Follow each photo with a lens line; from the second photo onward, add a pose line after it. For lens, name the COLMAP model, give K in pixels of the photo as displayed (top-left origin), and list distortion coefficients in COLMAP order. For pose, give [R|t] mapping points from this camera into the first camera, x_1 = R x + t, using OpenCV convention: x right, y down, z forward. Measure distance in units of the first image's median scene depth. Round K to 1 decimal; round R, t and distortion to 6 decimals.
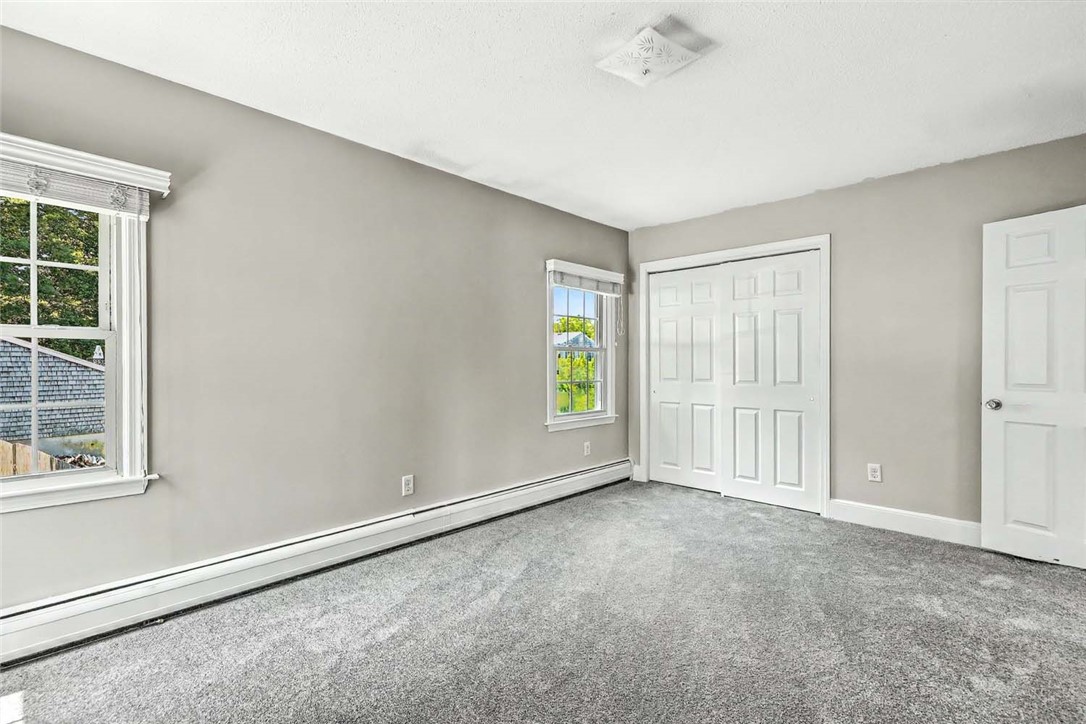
lens RADIAL K [[508.0, 0, 540.4], [0, 508.0, 363.7], [0, 0, 1]] dist [0.002957, 0.000531]
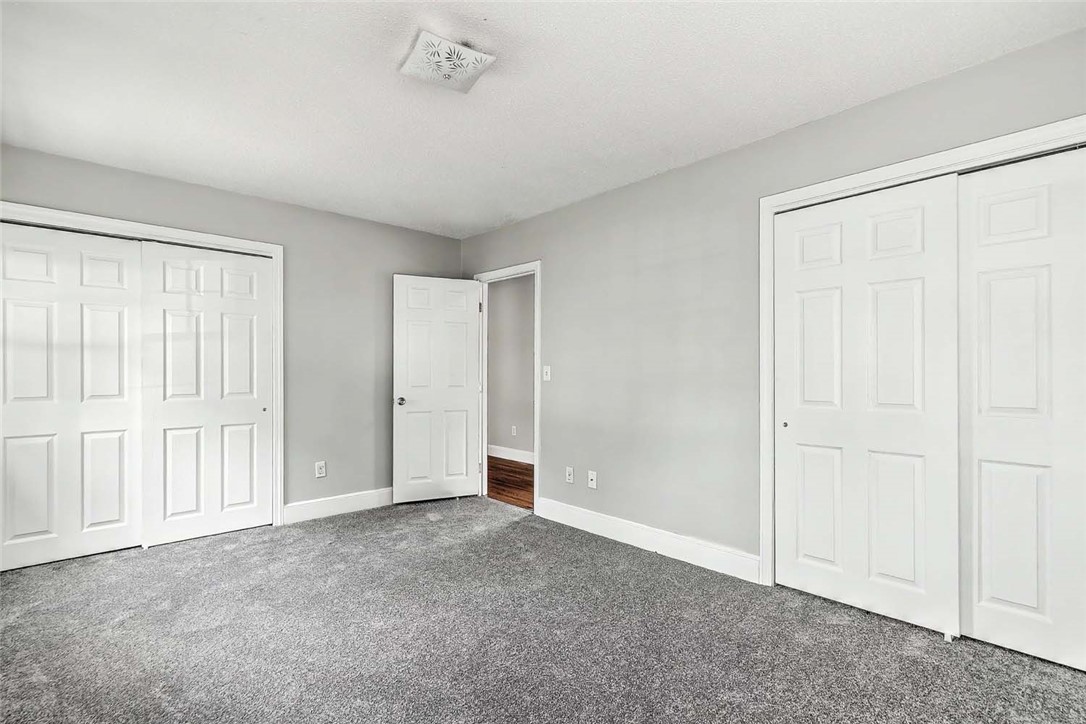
lens RADIAL K [[508.0, 0, 537.5], [0, 508.0, 366.8], [0, 0, 1]] dist [0.002957, 0.000531]
pose [[0.050584, 0.012729, 0.998639, -0.428103], [0.000707, 0.999918, -0.012781, 0.000443], [-0.998720, 0.001352, 0.050571, 0.436477]]
